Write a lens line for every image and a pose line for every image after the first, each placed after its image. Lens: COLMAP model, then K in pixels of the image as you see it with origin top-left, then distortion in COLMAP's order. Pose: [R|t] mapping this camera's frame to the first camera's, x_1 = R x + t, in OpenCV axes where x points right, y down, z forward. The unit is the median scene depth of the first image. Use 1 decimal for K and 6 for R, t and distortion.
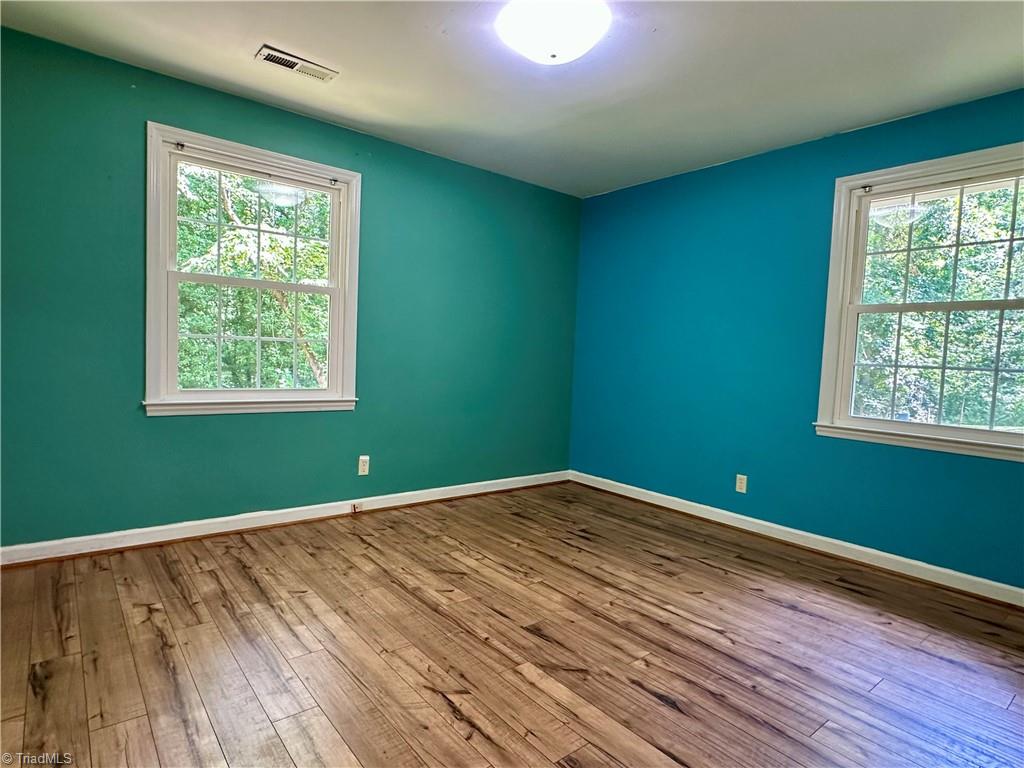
lens RADIAL K [[563.6, 0, 509.5], [0, 563.6, 393.6], [0, 0, 1]] dist [-0.003618, 0.001536]
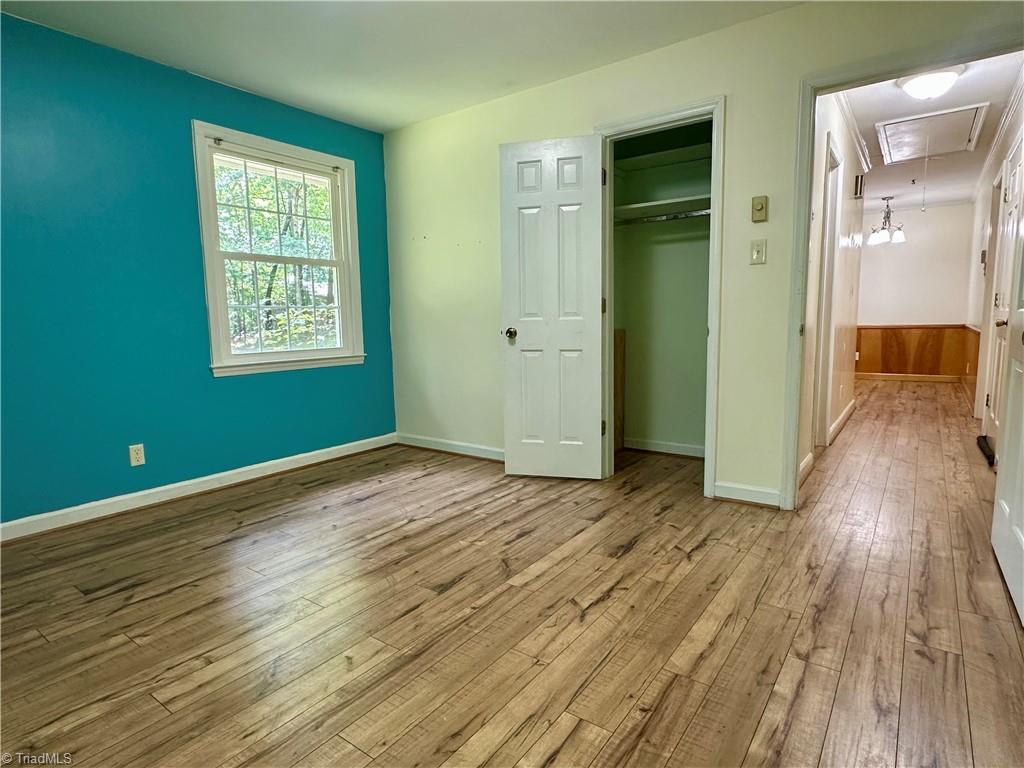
lens RADIAL K [[563.6, 0, 509.5], [0, 563.6, 393.6], [0, 0, 1]] dist [-0.003618, 0.001536]
pose [[-0.255616, -0.166388, 0.952353, -0.777947], [0.076445, 0.978516, 0.191477, -0.071169], [-0.963751, 0.121747, -0.237405, 0.995449]]
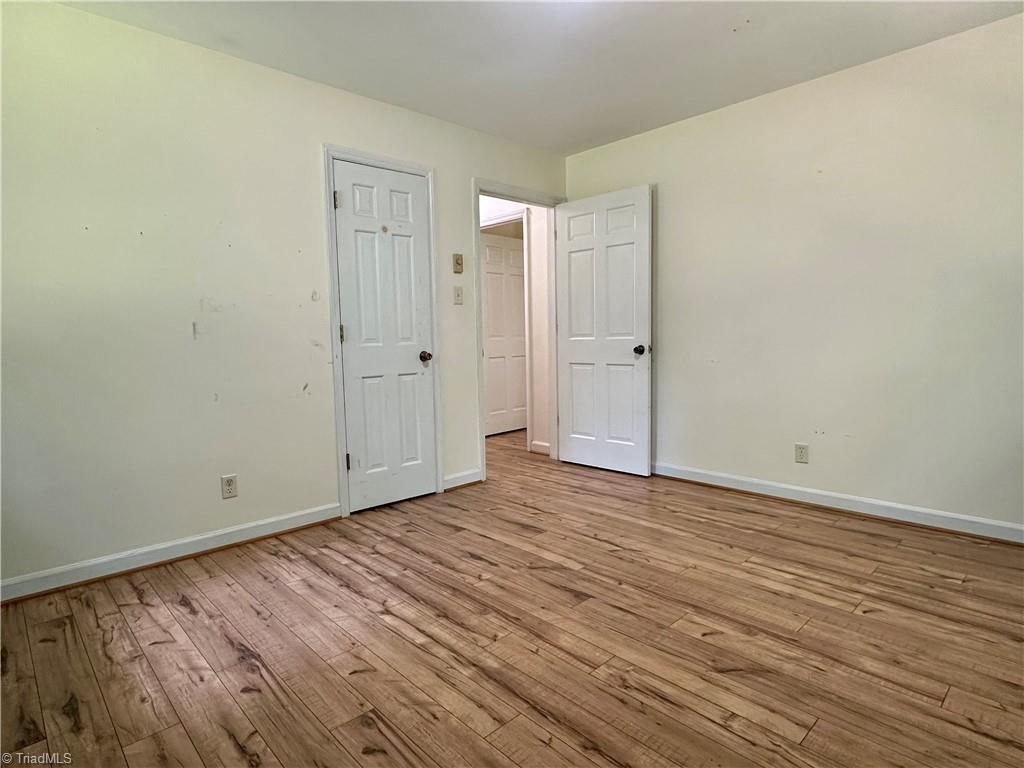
lens RADIAL K [[563.6, 0, 509.5], [0, 563.6, 393.6], [0, 0, 1]] dist [-0.003618, 0.001536]
pose [[-0.996604, -0.012766, -0.081354, 0.236907], [-0.026683, 0.984671, 0.172367, -0.097835], [0.077906, 0.173952, -0.981668, 1.770064]]
